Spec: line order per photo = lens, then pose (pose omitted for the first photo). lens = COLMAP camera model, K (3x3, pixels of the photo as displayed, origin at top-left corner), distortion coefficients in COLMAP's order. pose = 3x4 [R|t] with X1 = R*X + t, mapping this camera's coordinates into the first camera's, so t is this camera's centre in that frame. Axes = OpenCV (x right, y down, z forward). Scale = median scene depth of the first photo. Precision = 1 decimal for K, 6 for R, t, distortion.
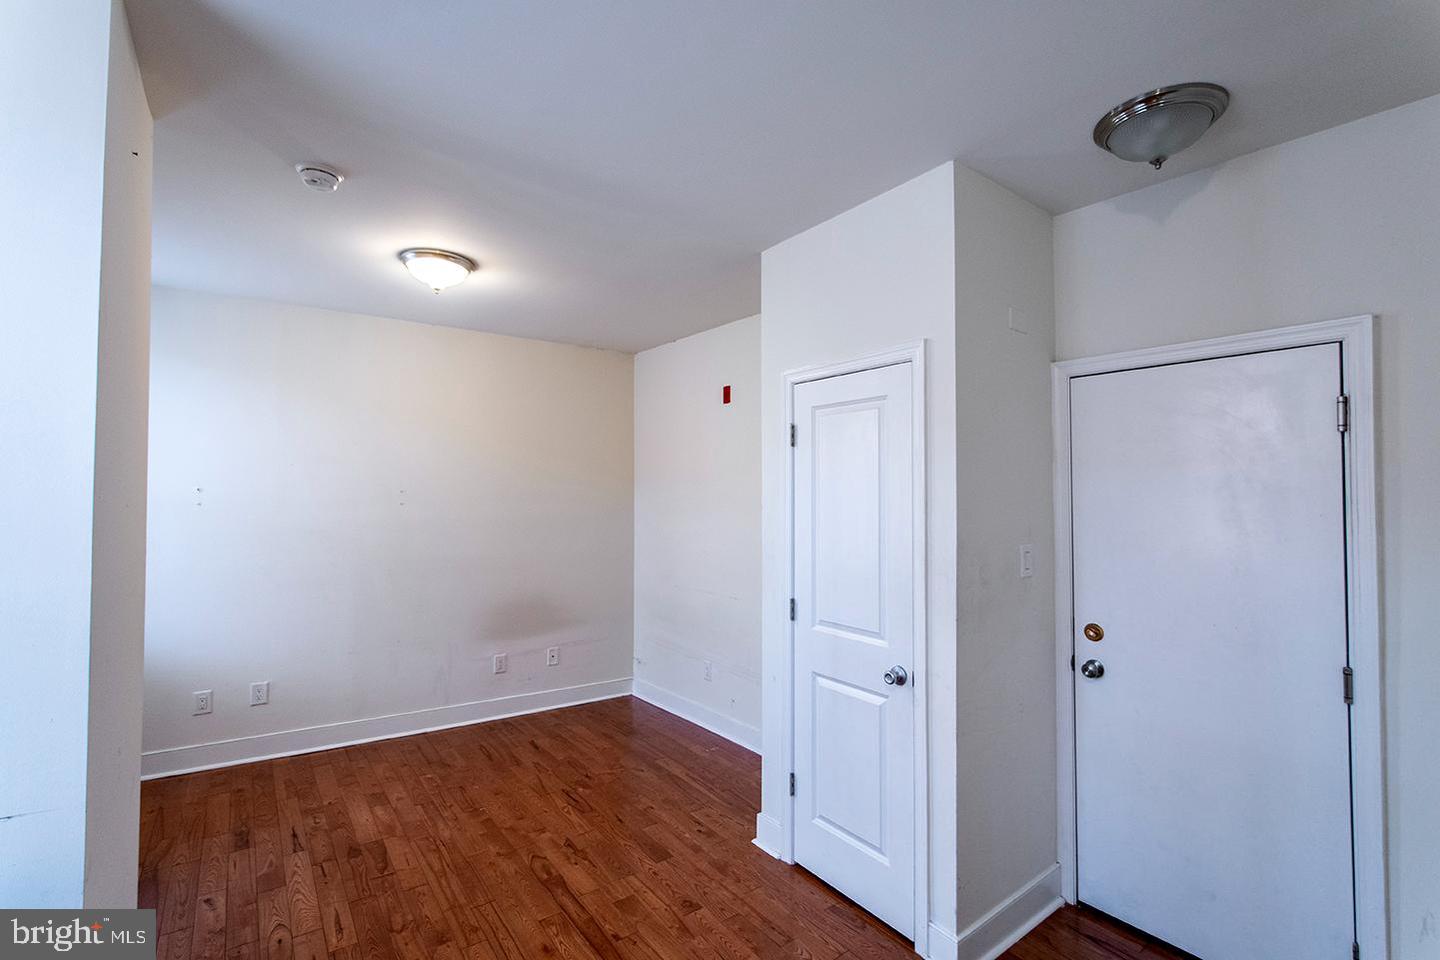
lens RADIAL K [[638.2, 0, 720.0], [0, 638.2, 480.0], [0, 0, 1]] dist [0.002563, 0.000483]
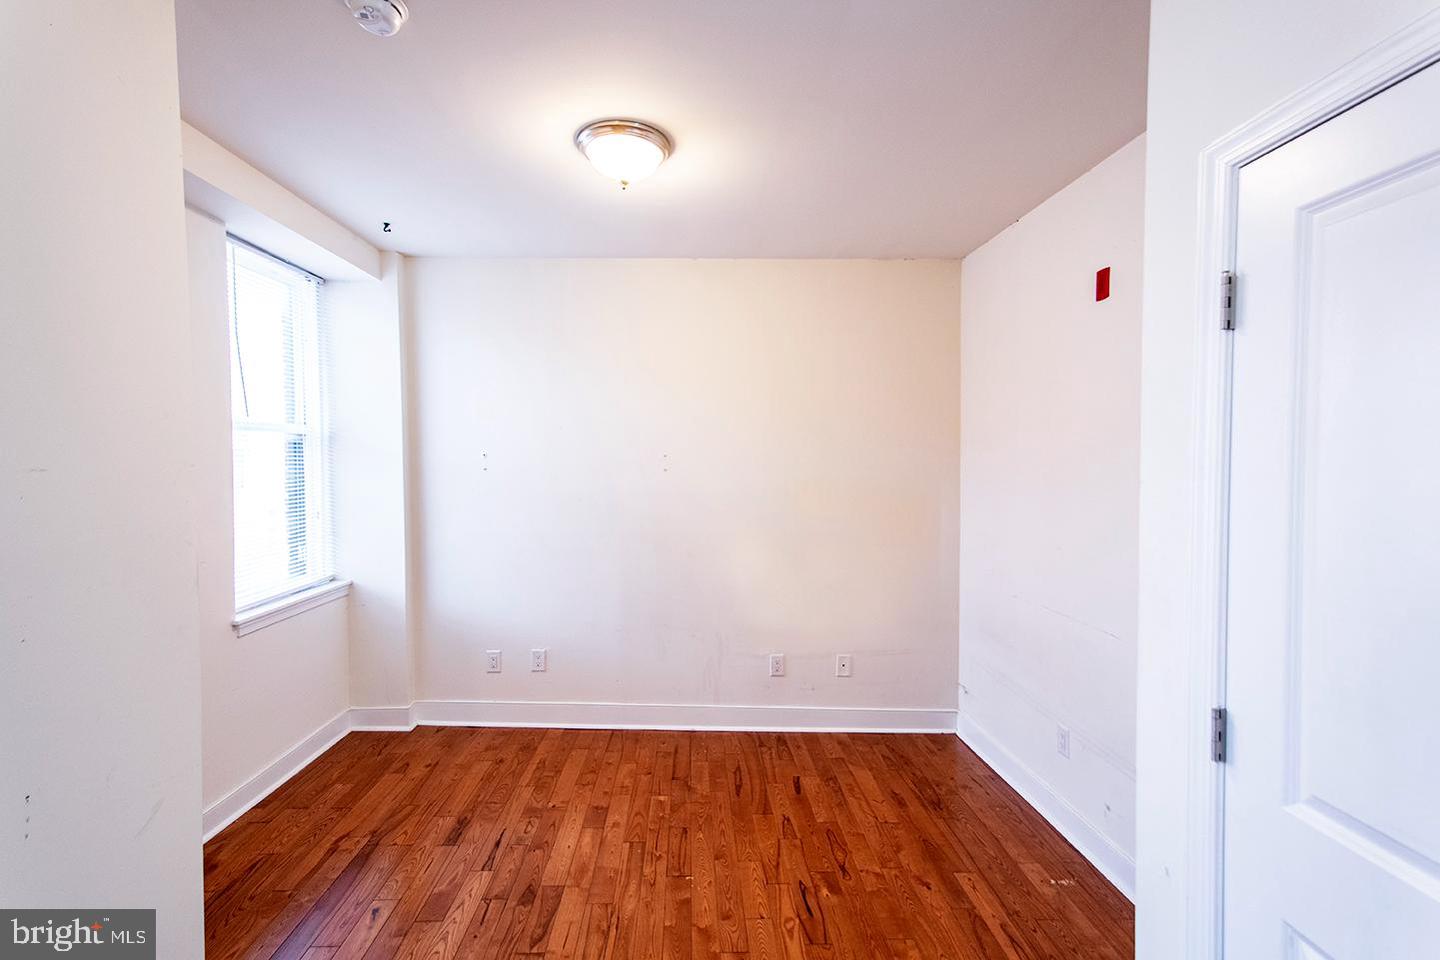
lens RADIAL K [[626.2, 0, 716.7], [0, 626.2, 478.4], [0, 0, 1]] dist [0.012540, 0.000402]
pose [[0.821577, 0.012265, -0.569965, 0.062157], [0.016745, 0.998818, 0.045630, 0.013097], [0.569851, -0.047032, 0.820401, 0.395849]]
